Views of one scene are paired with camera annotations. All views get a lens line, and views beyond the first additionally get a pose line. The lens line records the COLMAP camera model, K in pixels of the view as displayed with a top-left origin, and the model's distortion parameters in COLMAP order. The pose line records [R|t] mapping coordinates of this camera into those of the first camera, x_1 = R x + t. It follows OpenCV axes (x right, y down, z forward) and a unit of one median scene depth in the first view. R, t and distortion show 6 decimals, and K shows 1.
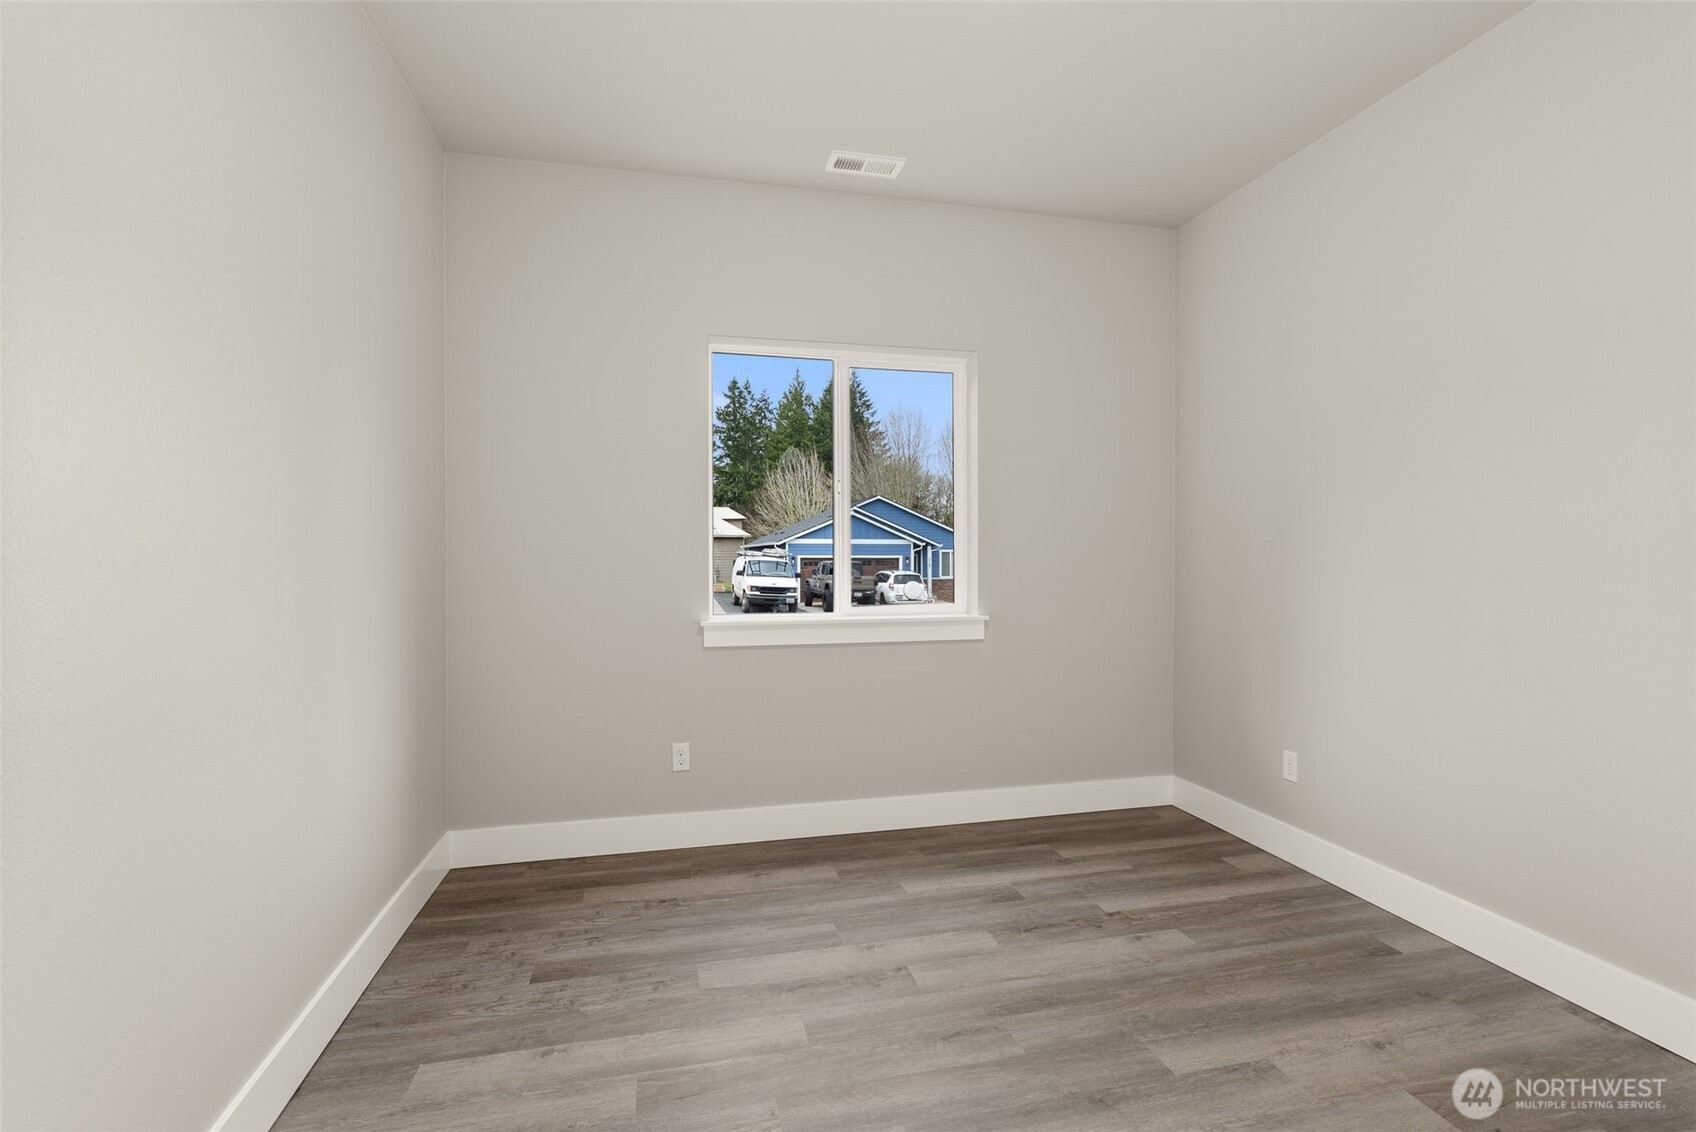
lens RADIAL K [[778.9, 0, 848.0], [0, 778.9, 566.0], [0, 0, 1]] dist [-0.001292, -0.000826]
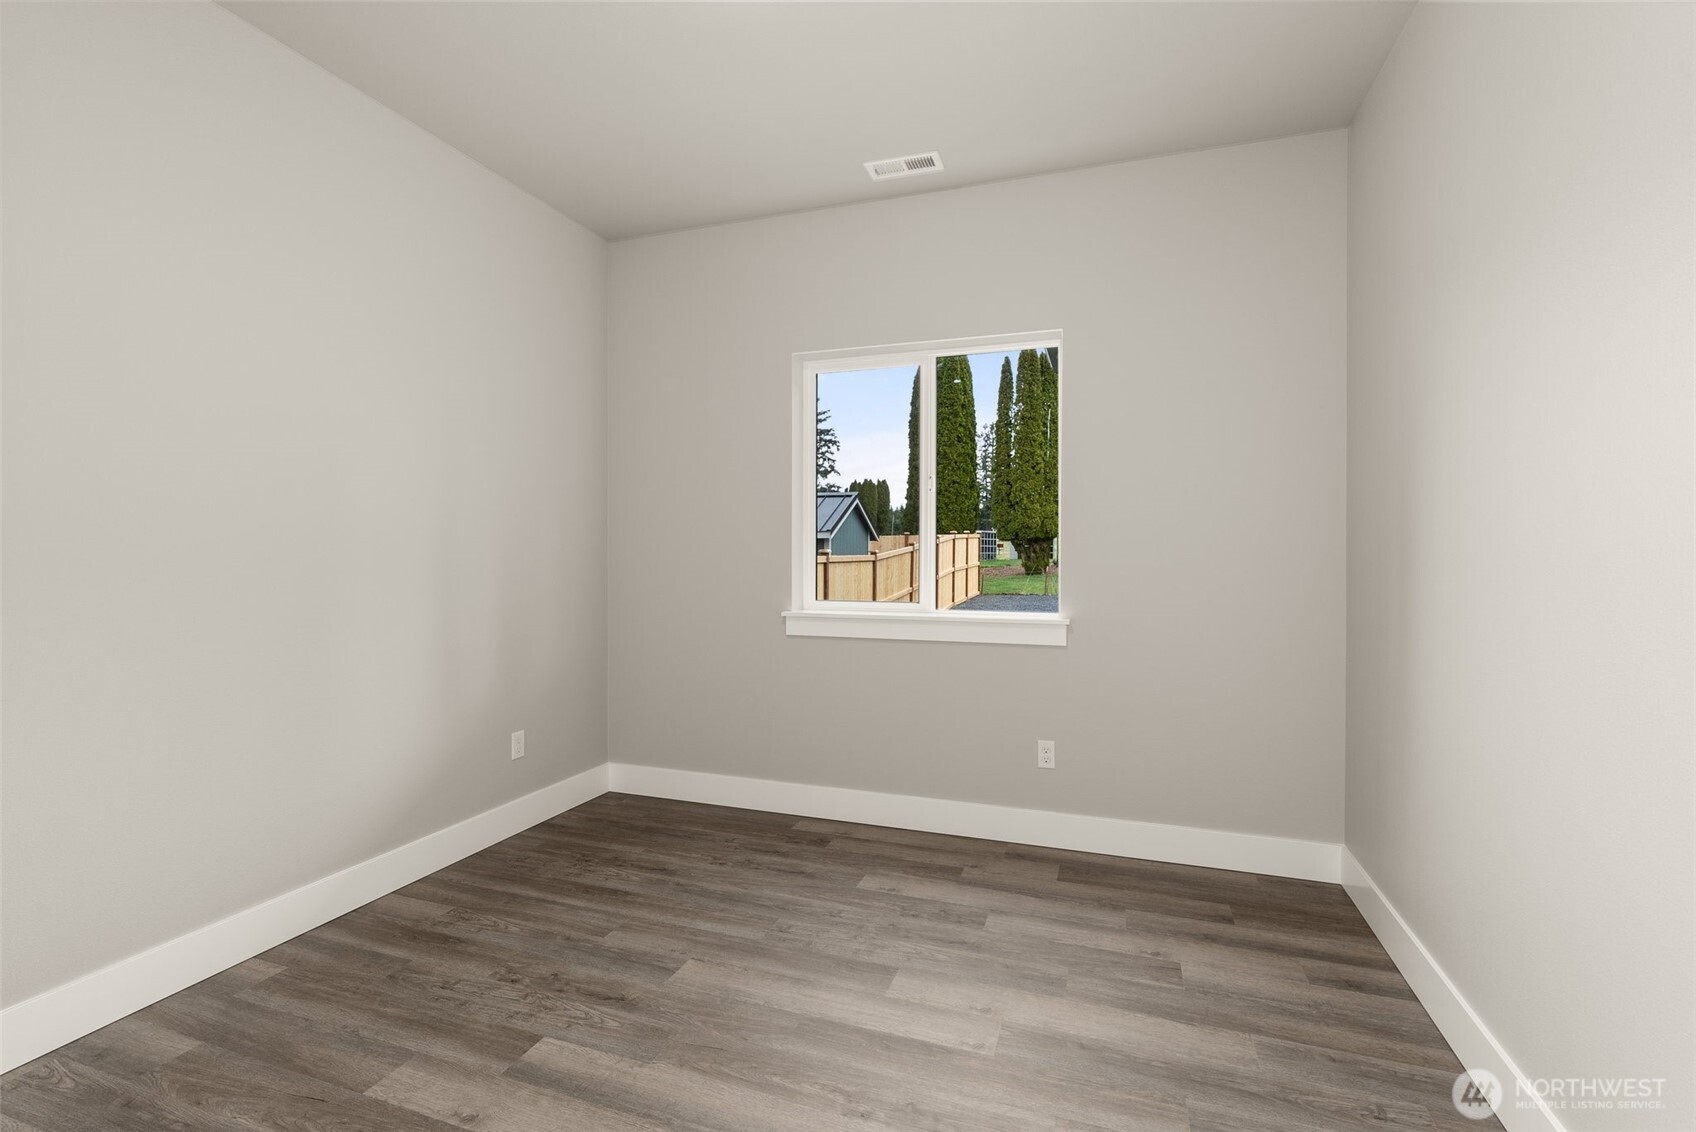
lens RADIAL K [[781.2, 0, 848.0], [0, 781.2, 566.0], [0, 0, 1]] dist [0.000771, 0.000177]
pose [[0.838664, 0.012058, -0.544515, 0.455290], [-0.009479, 0.999927, 0.007543, -0.003339], [0.544566, -0.001165, 0.838717, 0.099320]]
